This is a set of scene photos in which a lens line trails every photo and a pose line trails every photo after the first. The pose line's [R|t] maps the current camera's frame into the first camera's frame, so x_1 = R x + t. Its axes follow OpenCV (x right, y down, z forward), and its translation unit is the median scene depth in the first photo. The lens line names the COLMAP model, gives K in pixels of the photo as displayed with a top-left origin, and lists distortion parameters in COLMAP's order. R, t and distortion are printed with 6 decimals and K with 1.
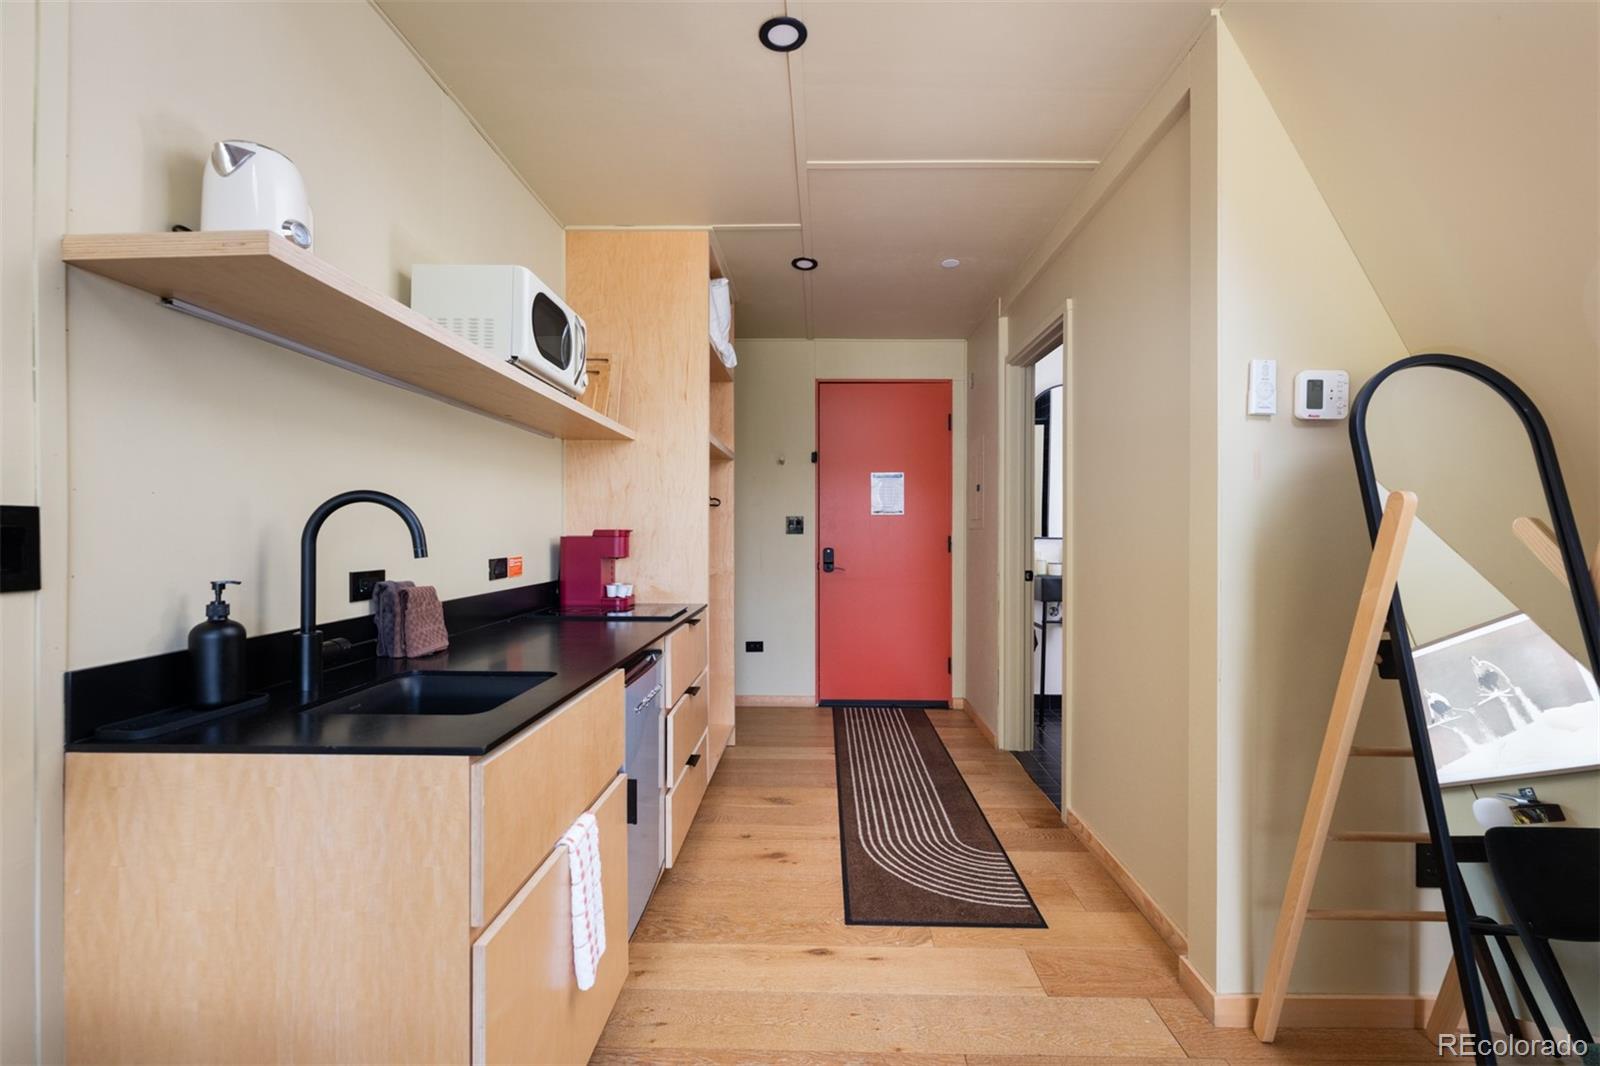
lens RADIAL K [[684.2, 0, 810.6], [0, 684.2, 529.8], [0, 0, 1]] dist [-0.001242, -0.000904]
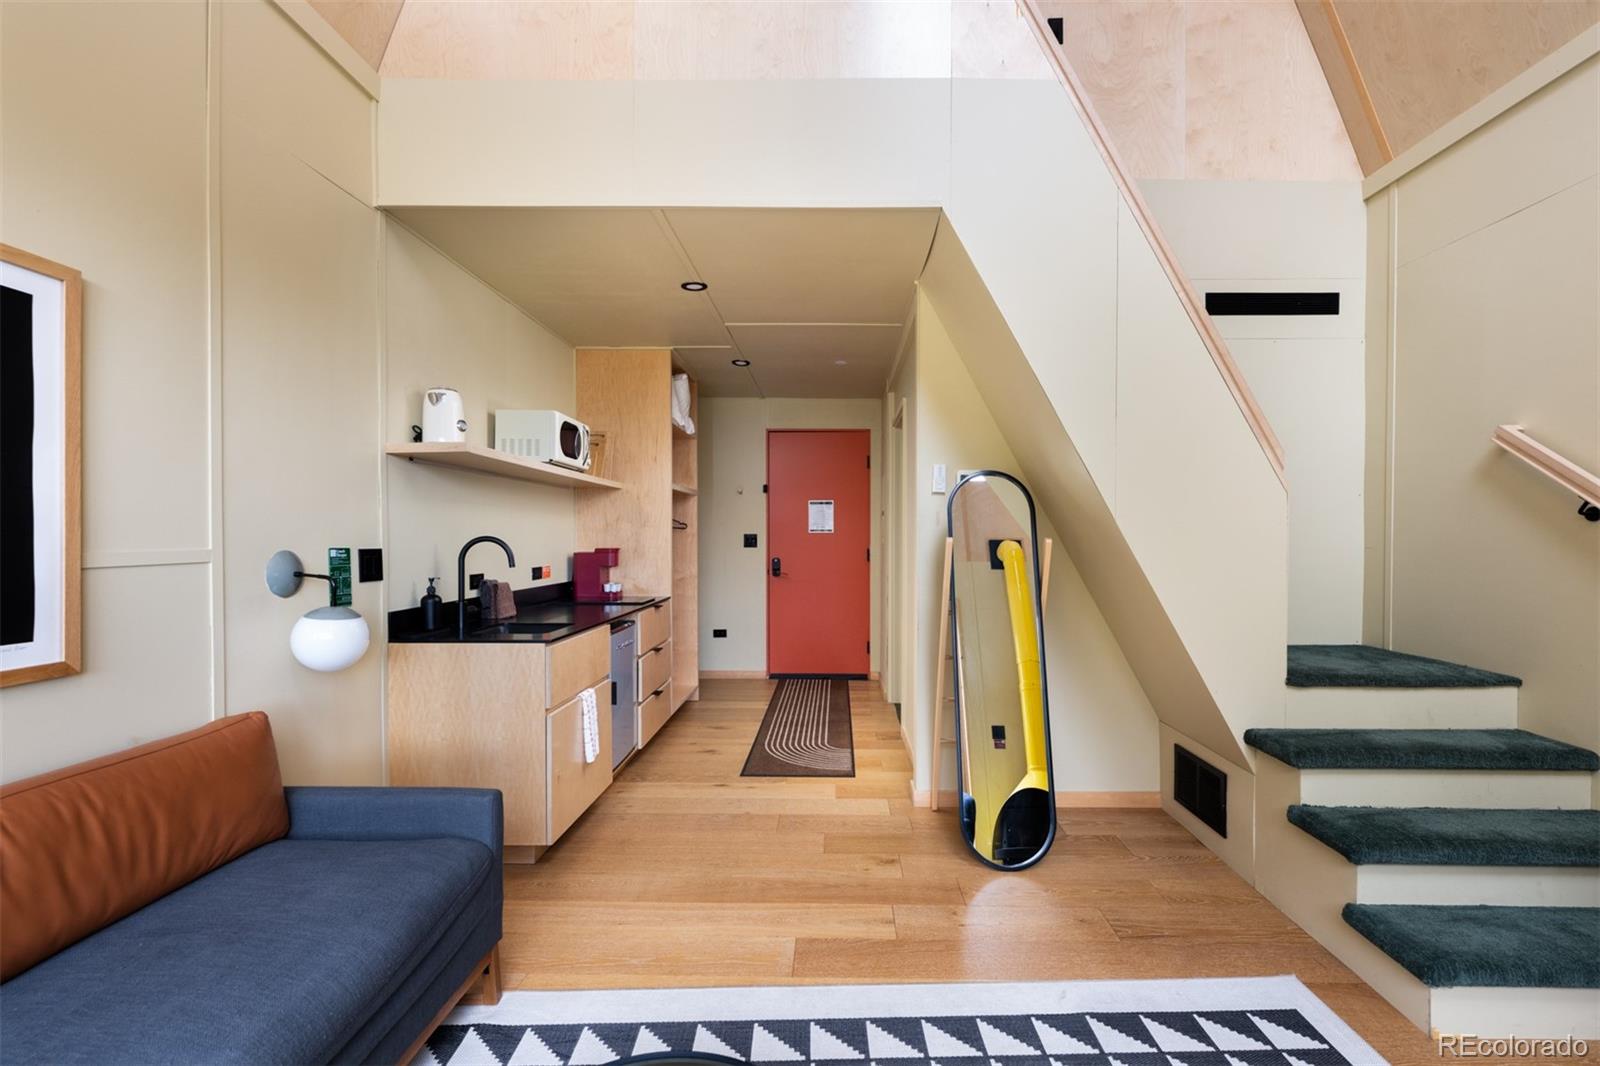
lens RADIAL K [[684.2, 0, 823.5], [0, 684.2, 540.4], [0, 0, 1]] dist [-0.001242, -0.000904]
pose [[0.999940, -0.002014, 0.010799, 0.254738], [0.001951, 0.999981, 0.005789, -0.036233], [-0.010810, -0.005767, 0.999925, -0.769893]]
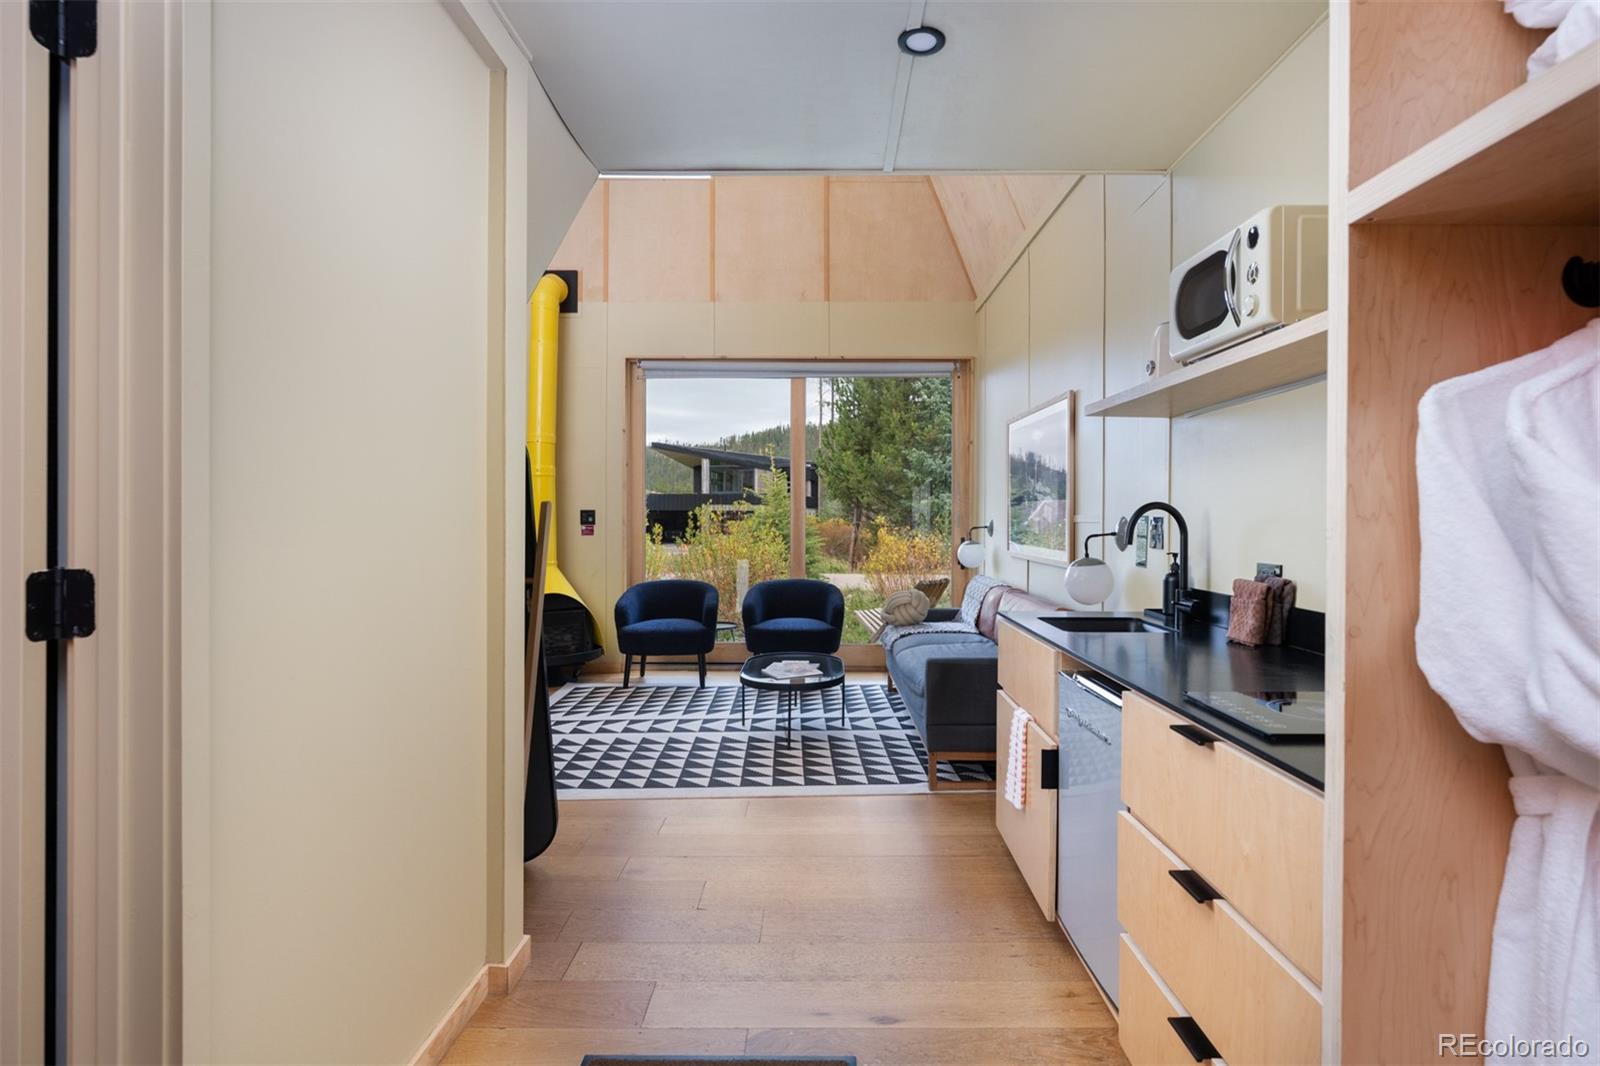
lens RADIAL K [[797.2, 0, 822.2], [0, 797.2, 514.4], [0, 0, 1]] dist [-0.004386, -0.000053]
pose [[-0.999569, -0.009619, -0.027753, 0.117597], [-0.009509, 0.999946, -0.004097, -0.010456], [0.027791, -0.003832, -0.999606, 1.867250]]
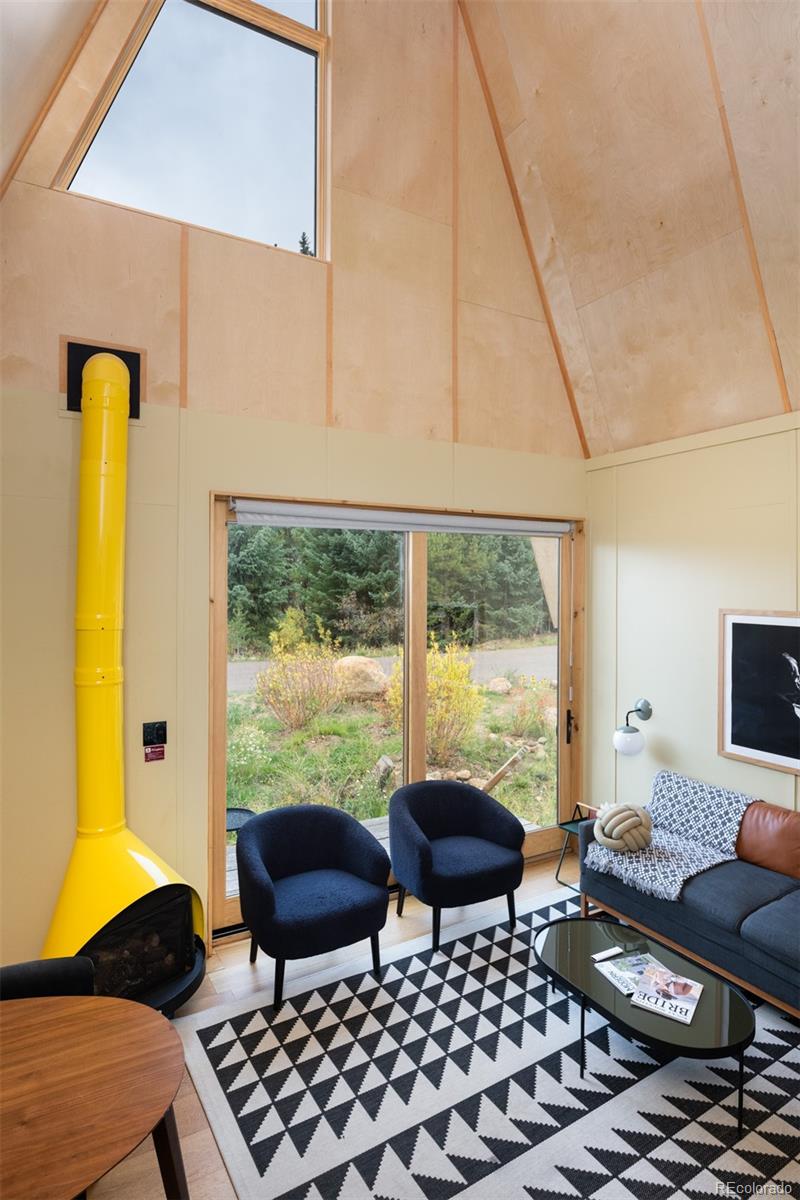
lens RADIAL K [[651.3, 0, 387.0], [0, 651.3, 581.9], [0, 0, 1]] dist [-0.007142, 0.000749]
pose [[-0.861432, -0.013473, -0.507694, 1.264370], [-0.010544, 0.999907, -0.008645, -0.375052], [0.507764, -0.002093, -0.861494, 0.488397]]
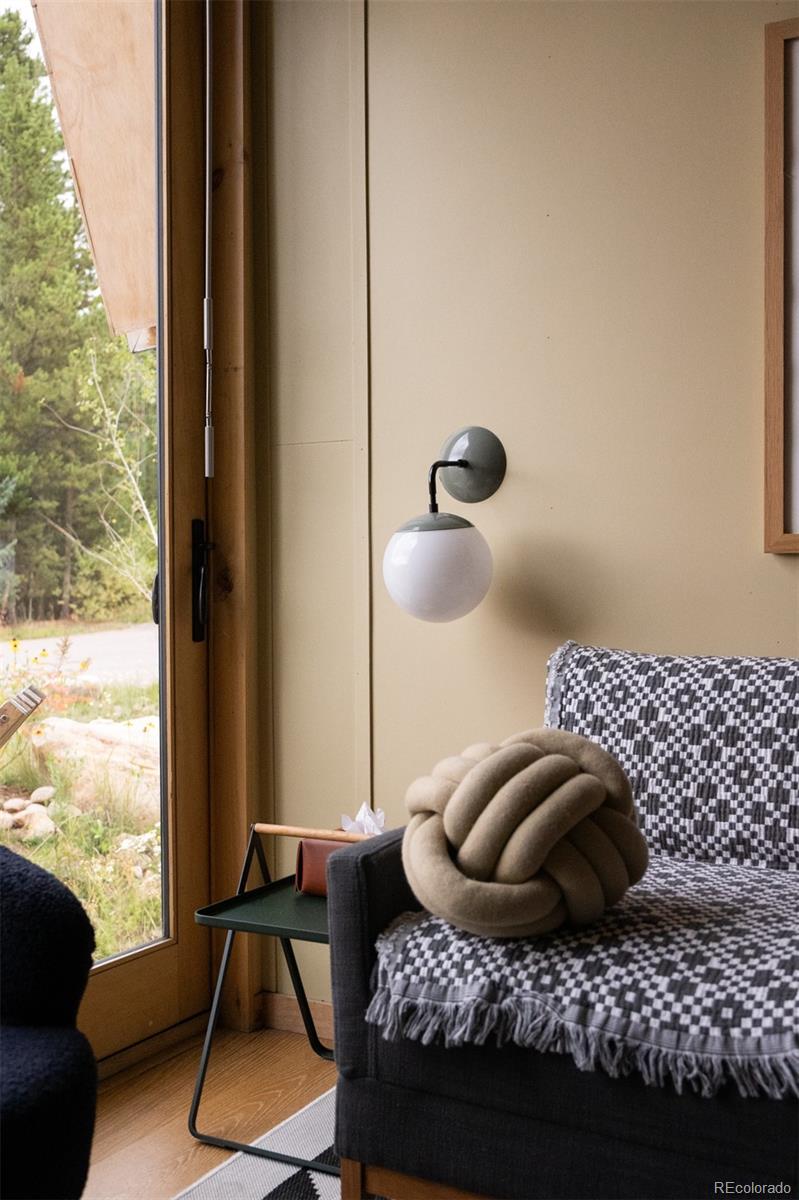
lens RADIAL K [[1292.6, 0, 393.2], [0, 1292.6, 580.0], [0, 0, 1]] dist [-0.001849, 0.000000]
pose [[-0.489834, 0.005863, -0.871796, 0.526513], [0.004417, 0.999981, 0.004244, 0.120150], [0.871804, -0.001772, -0.489851, -0.407229]]
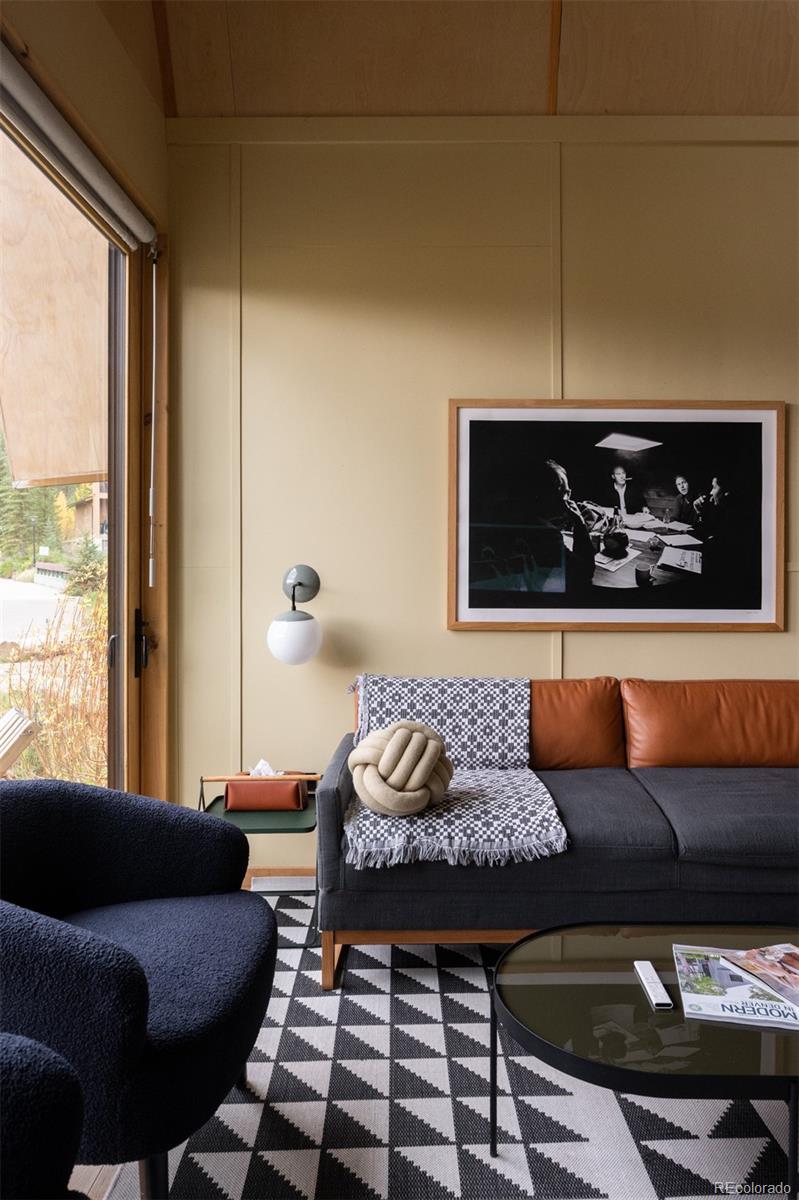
lens RADIAL K [[779.4, 0, 435.8], [0, 779.4, 574.3], [0, 0, 1]] dist [-0.003106, 0.004411]
pose [[0.027025, -0.008662, -0.999597, 0.901677], [0.000648, 0.999962, -0.008648, 0.013820], [0.999635, -0.000414, 0.027030, -0.719742]]
